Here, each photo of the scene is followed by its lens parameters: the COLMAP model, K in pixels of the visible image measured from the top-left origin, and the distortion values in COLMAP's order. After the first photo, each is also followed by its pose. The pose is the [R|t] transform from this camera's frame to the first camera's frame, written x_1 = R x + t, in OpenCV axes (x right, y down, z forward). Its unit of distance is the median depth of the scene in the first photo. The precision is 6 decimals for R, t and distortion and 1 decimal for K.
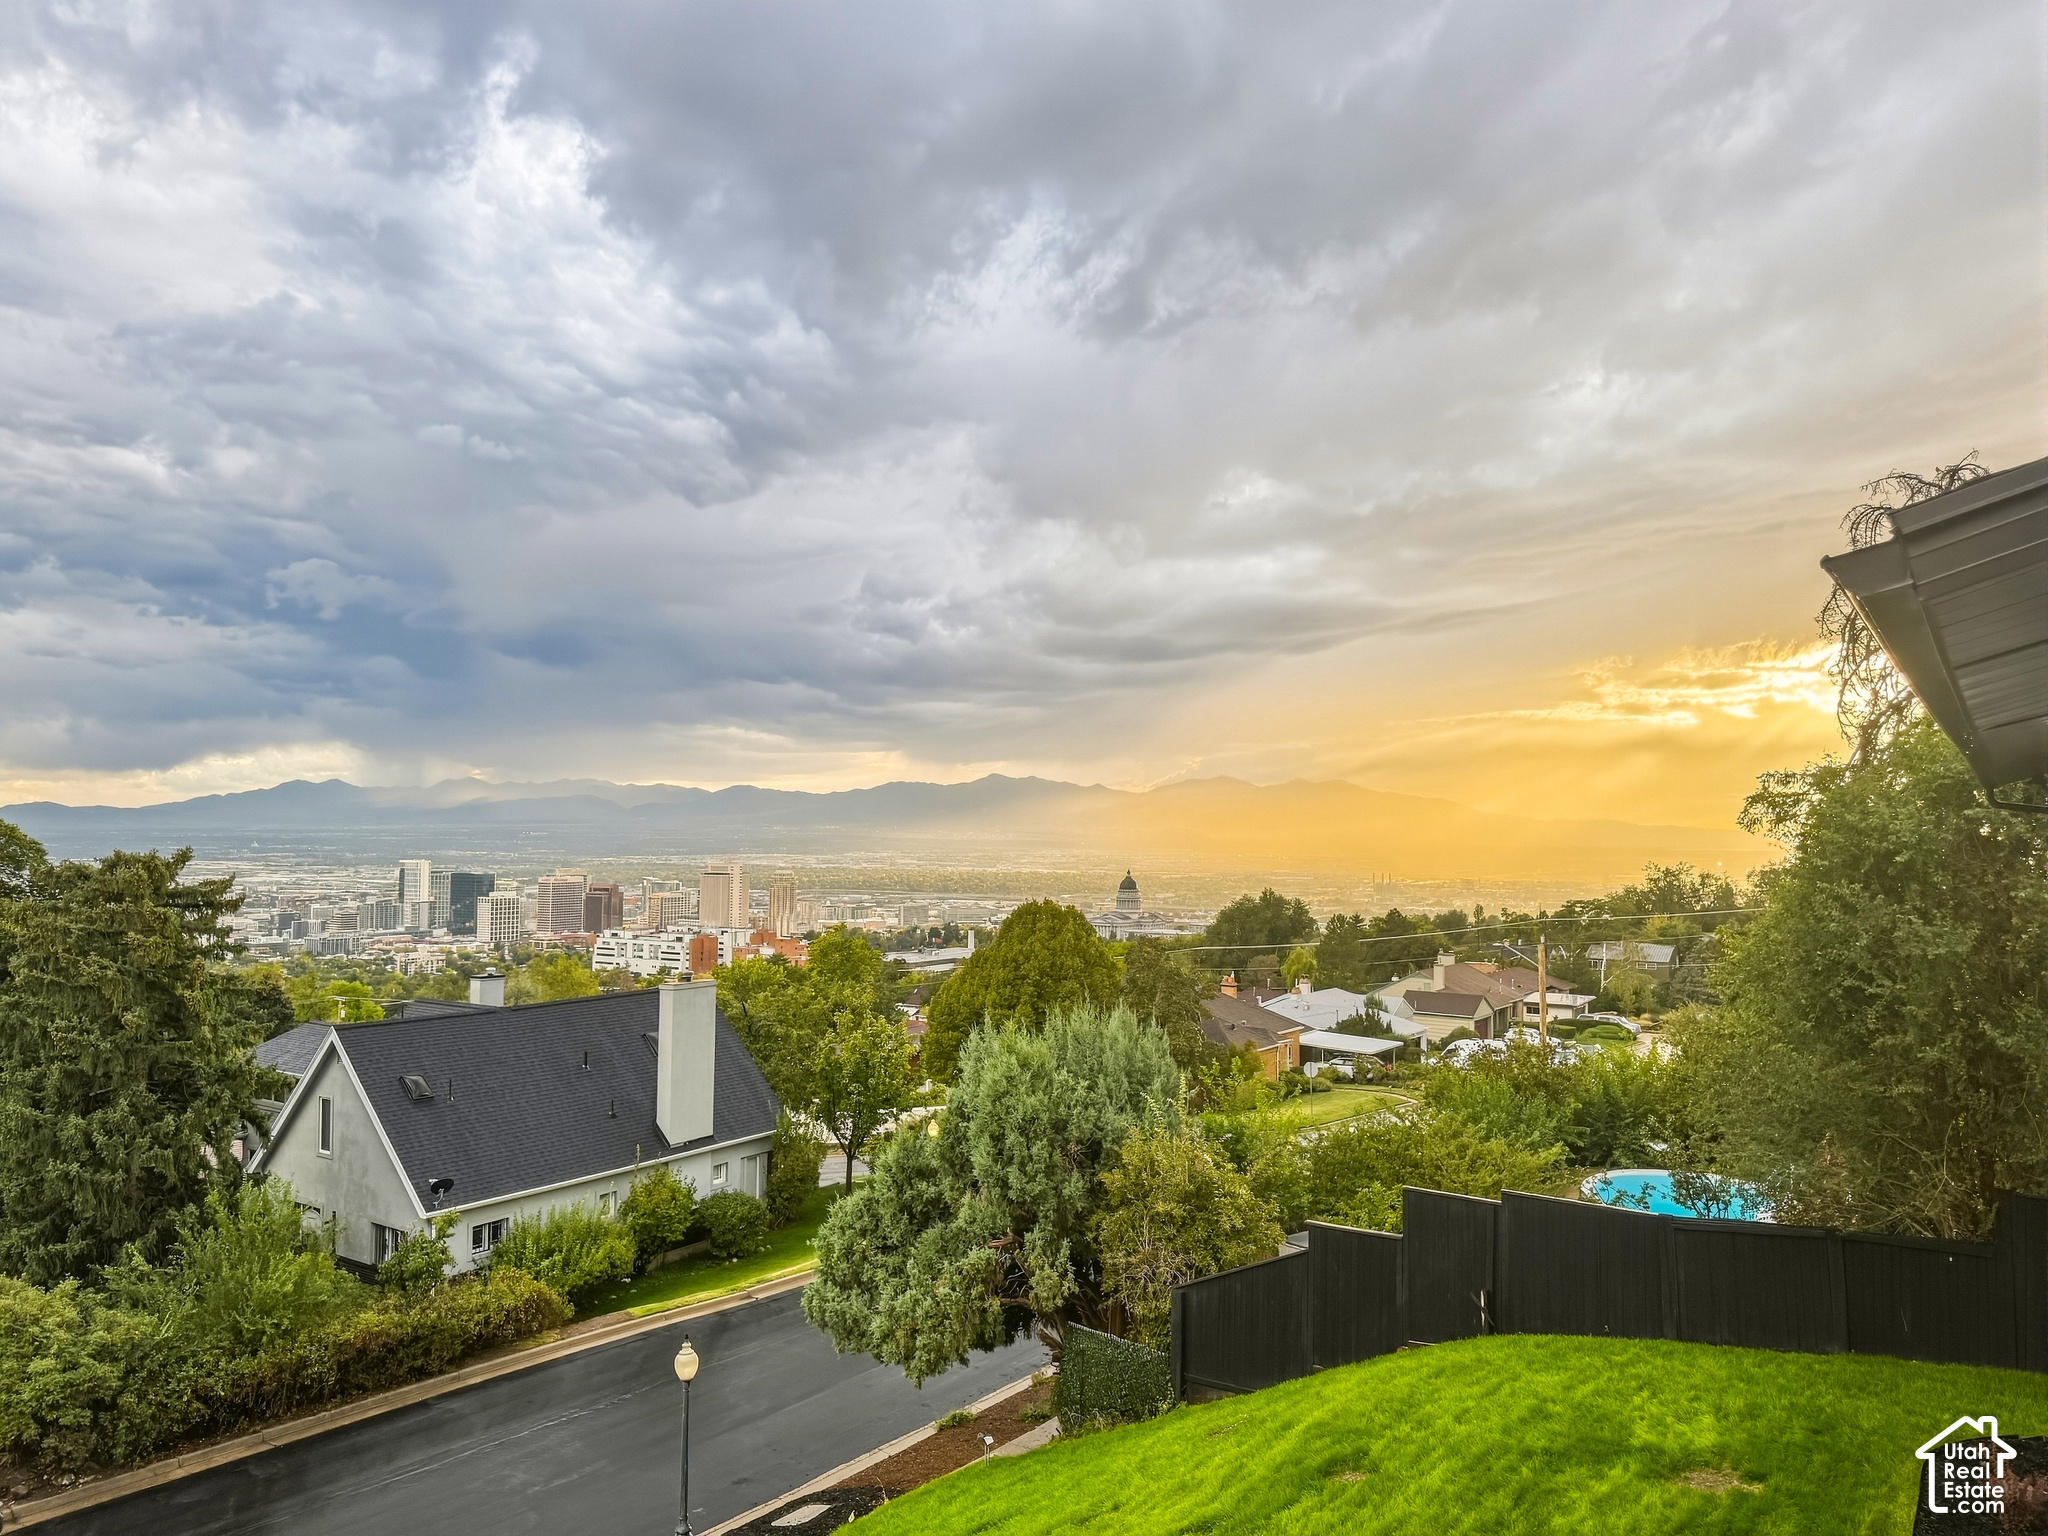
lens RADIAL K [[1485.8, 0, 1005.0], [0, 1485.8, 722.1], [0, 0, 1]] dist [0.058880, -0.073137]
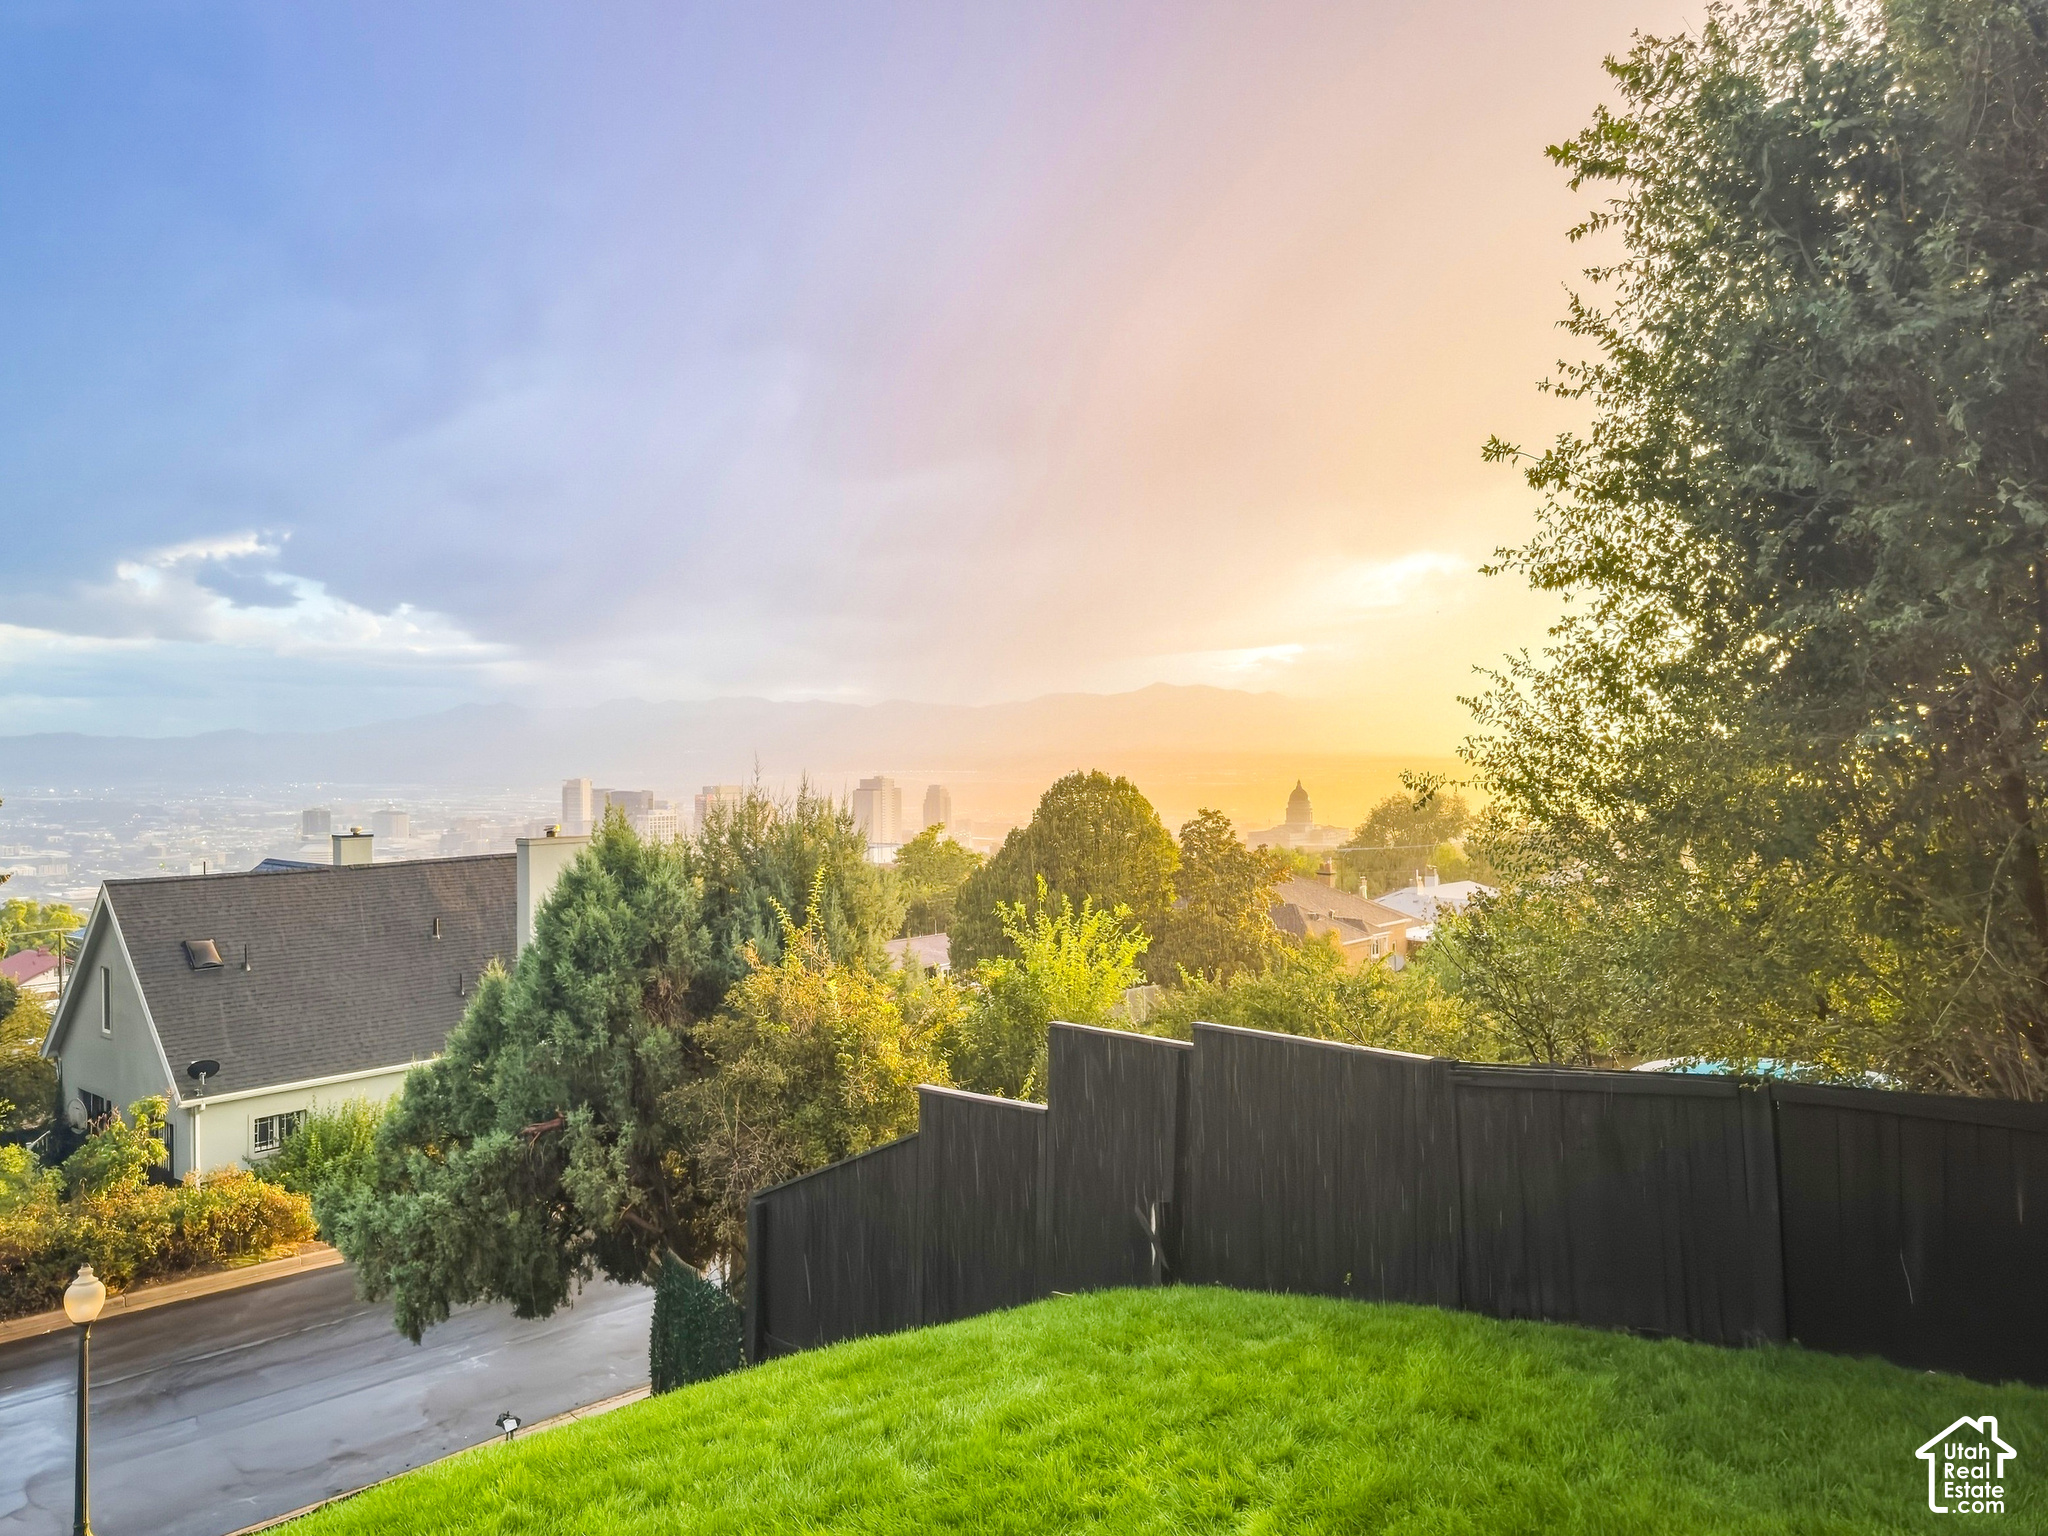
lens RADIAL K [[1485.8, 0, 1036.8], [0, 1485.8, 694.6], [0, 0, 1]] dist [0.058880, -0.073137]
pose [[0.993509, -0.021858, -0.111631, 0.276368], [0.025215, 0.999268, 0.028756, 0.143102], [0.110921, -0.031384, 0.993334, 0.371338]]
